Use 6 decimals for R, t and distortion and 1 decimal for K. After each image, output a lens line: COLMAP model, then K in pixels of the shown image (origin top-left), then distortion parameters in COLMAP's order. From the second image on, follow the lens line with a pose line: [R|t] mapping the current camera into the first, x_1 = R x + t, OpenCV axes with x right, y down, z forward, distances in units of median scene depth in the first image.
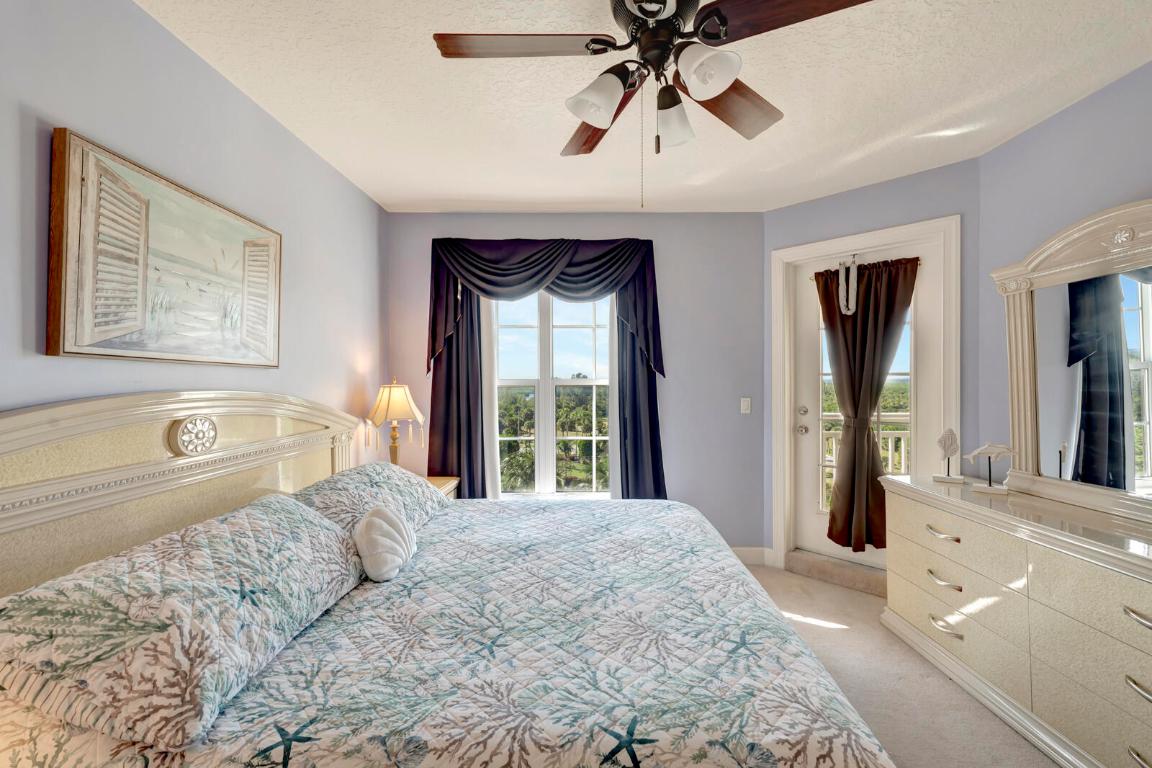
lens RADIAL K [[485.3, 0, 583.7], [0, 485.3, 382.5], [0, 0, 1]] dist [-0.000058, 0.000609]
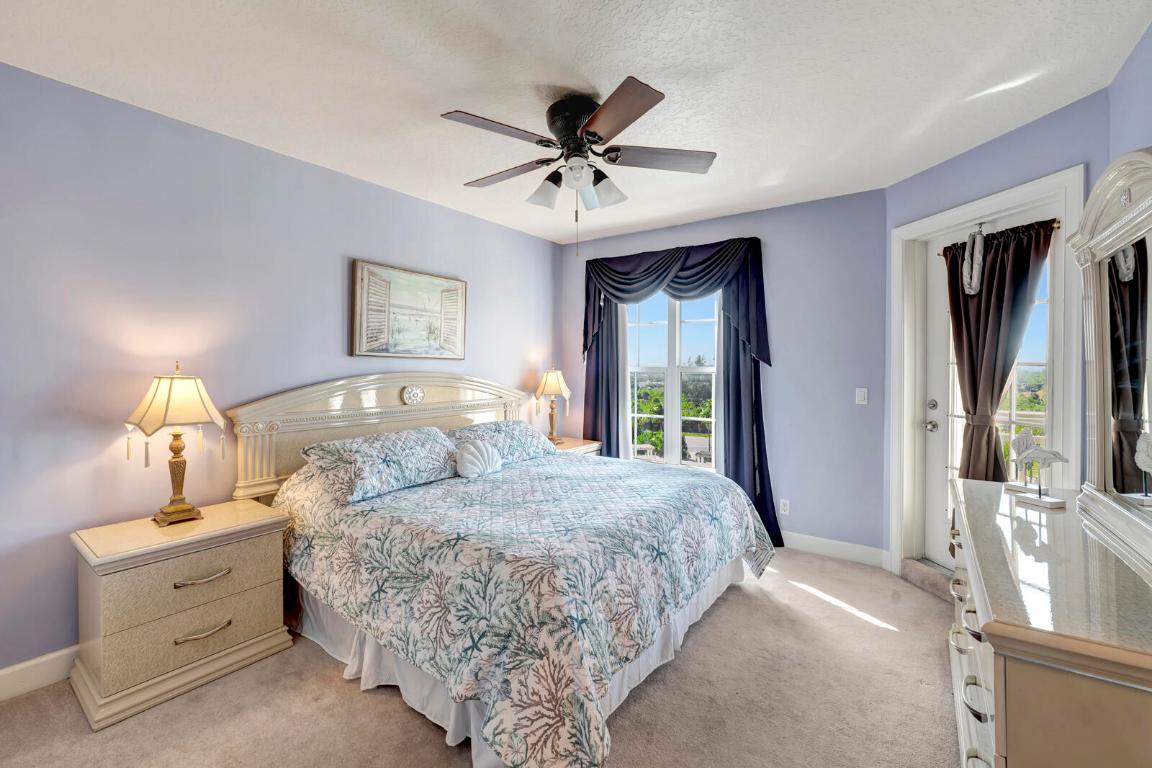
lens RADIAL K [[498.5, 0, 570.6], [0, 498.5, 375.2], [0, 0, 1]] dist [-0.000865, -0.000183]
pose [[0.804362, 0.016637, -0.593907, 0.513381], [-0.007924, 0.999819, 0.017276, -0.006434], [0.594087, -0.009190, 0.804348, -0.136657]]
